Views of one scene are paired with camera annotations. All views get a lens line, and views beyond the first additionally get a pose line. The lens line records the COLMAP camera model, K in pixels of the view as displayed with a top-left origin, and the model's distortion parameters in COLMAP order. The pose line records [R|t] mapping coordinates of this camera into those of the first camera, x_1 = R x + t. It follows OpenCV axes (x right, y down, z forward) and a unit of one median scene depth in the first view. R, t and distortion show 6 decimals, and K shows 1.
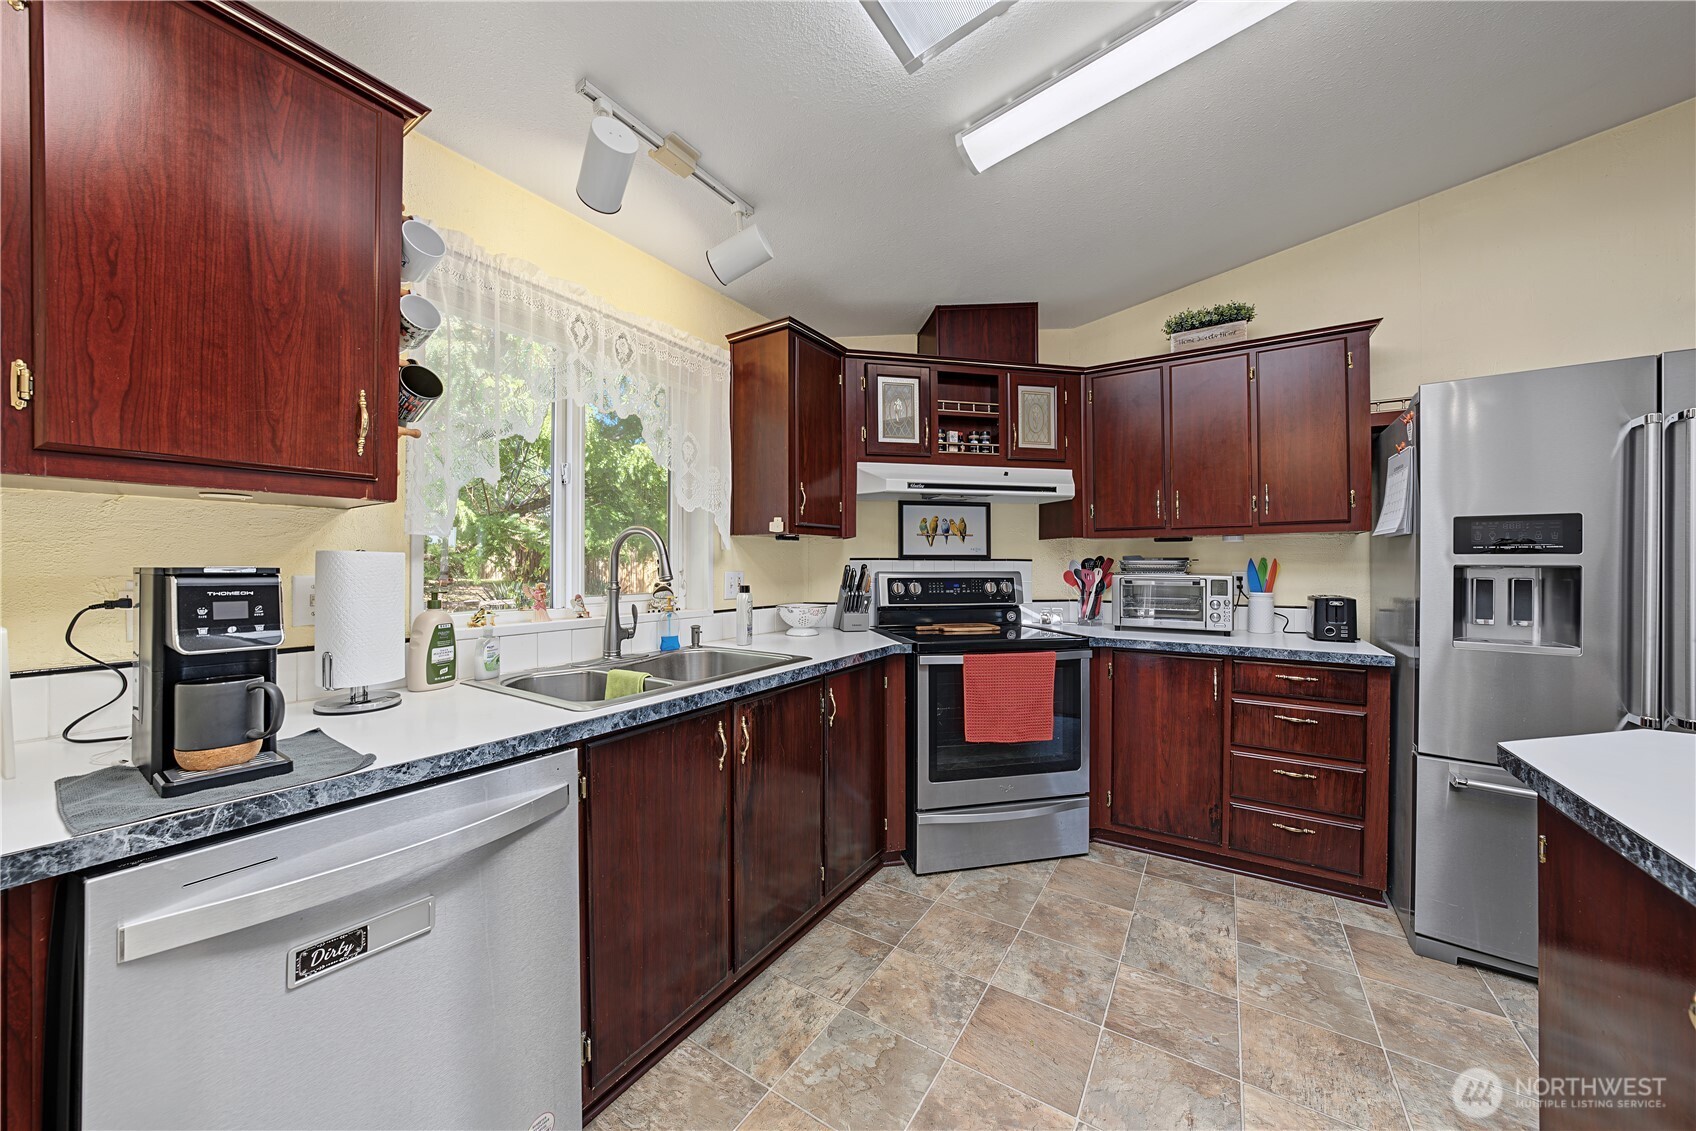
lens RADIAL K [[583.2, 0, 848.0], [0, 583.2, 565.5], [0, 0, 1]] dist [-0.029404, 0.006491]
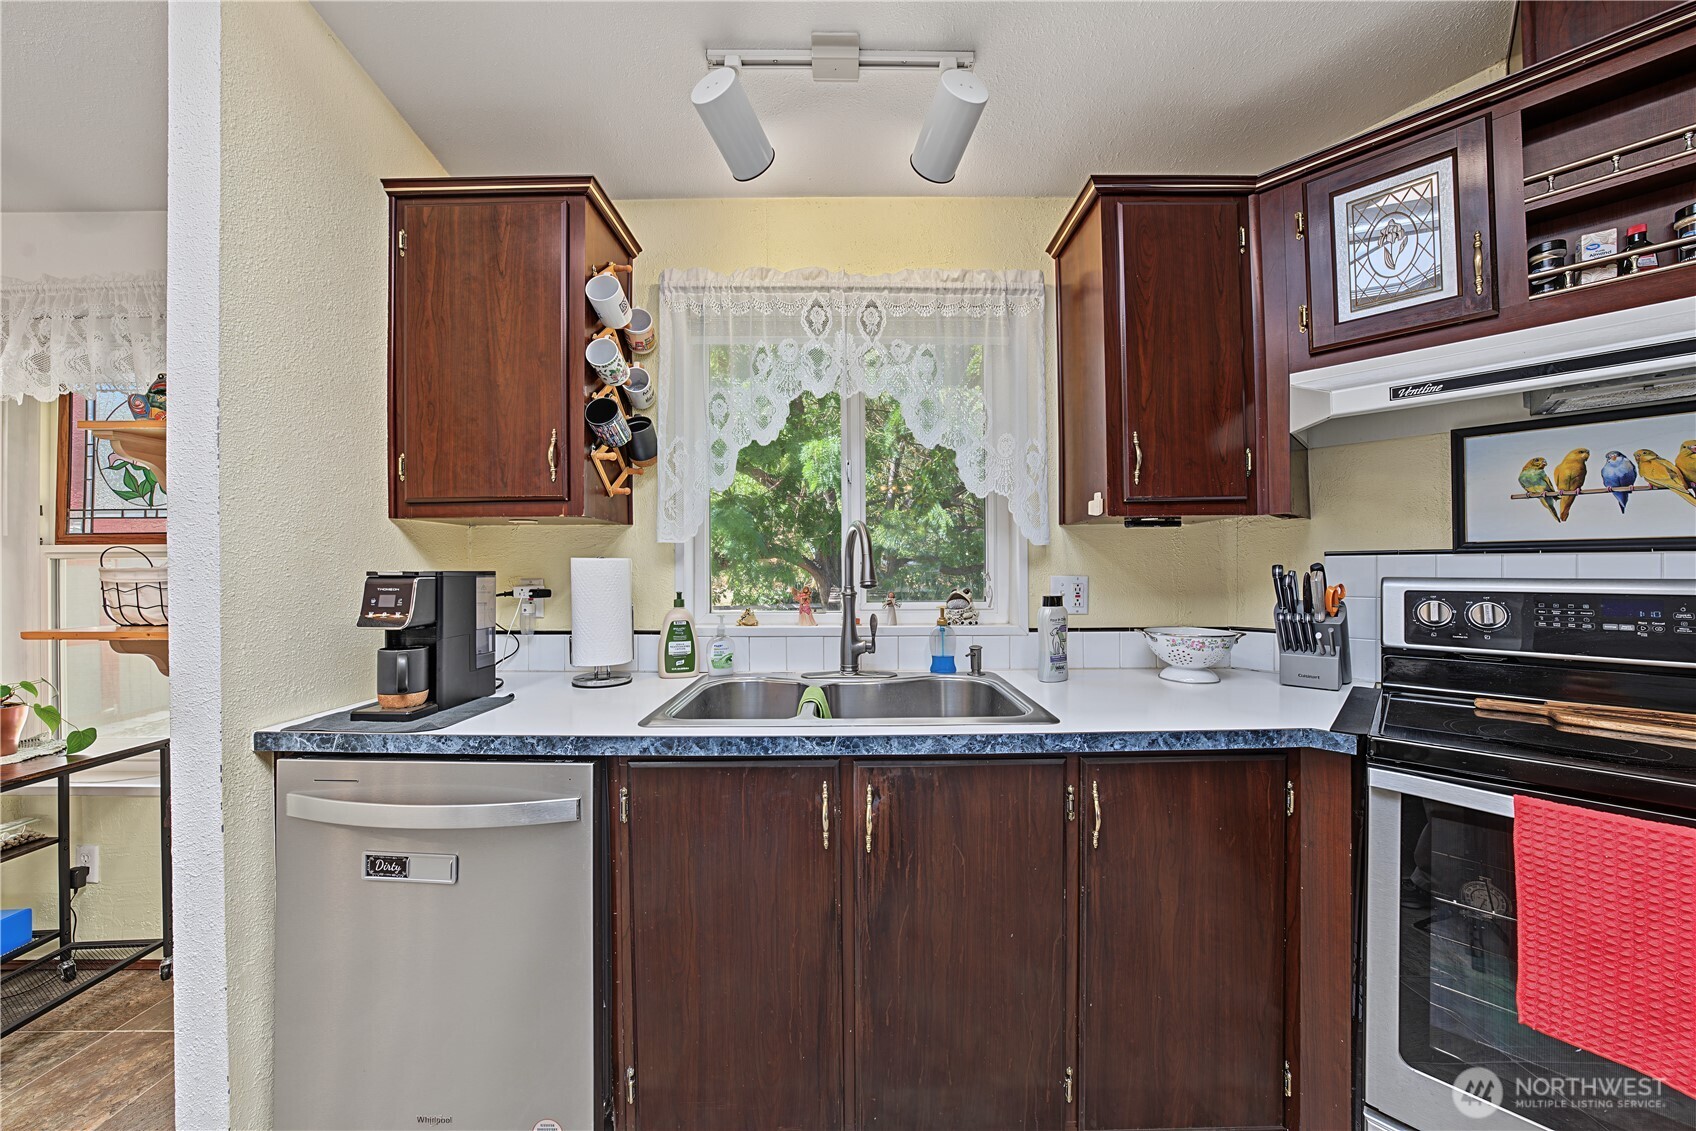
lens RADIAL K [[583.2, 0, 848.0], [0, 583.2, 565.5], [0, 0, 1]] dist [-0.029404, 0.006491]
pose [[0.539346, -0.006393, -0.842060, 0.272053], [0.004663, 0.999979, -0.004605, 0.000124], [0.842071, -0.001443, 0.539364, 0.417598]]
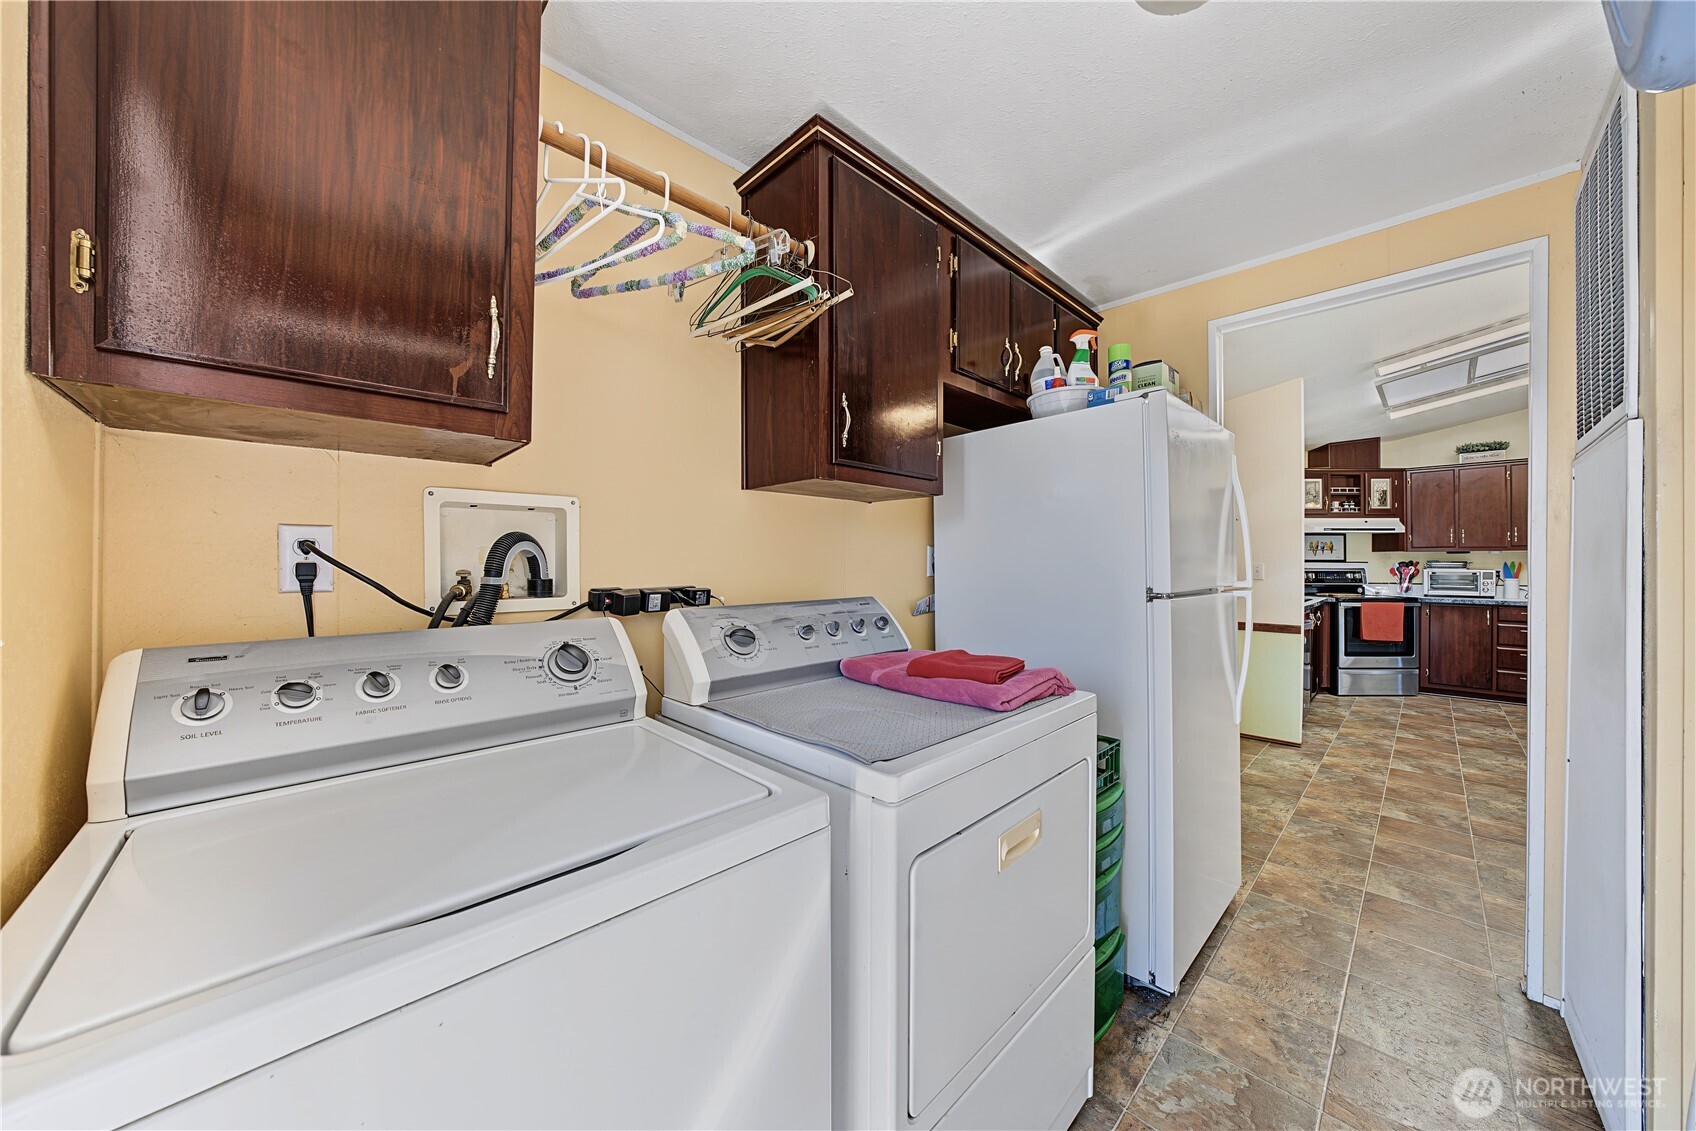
lens RADIAL K [[583.2, 0, 848.0], [0, 583.2, 565.5], [0, 0, 1]] dist [-0.029404, 0.006491]
pose [[0.975816, 0.002600, -0.218577, -1.248050], [-0.002752, 0.999996, -0.000388, 0.008680], [0.218575, 0.000980, 0.975820, -1.618213]]
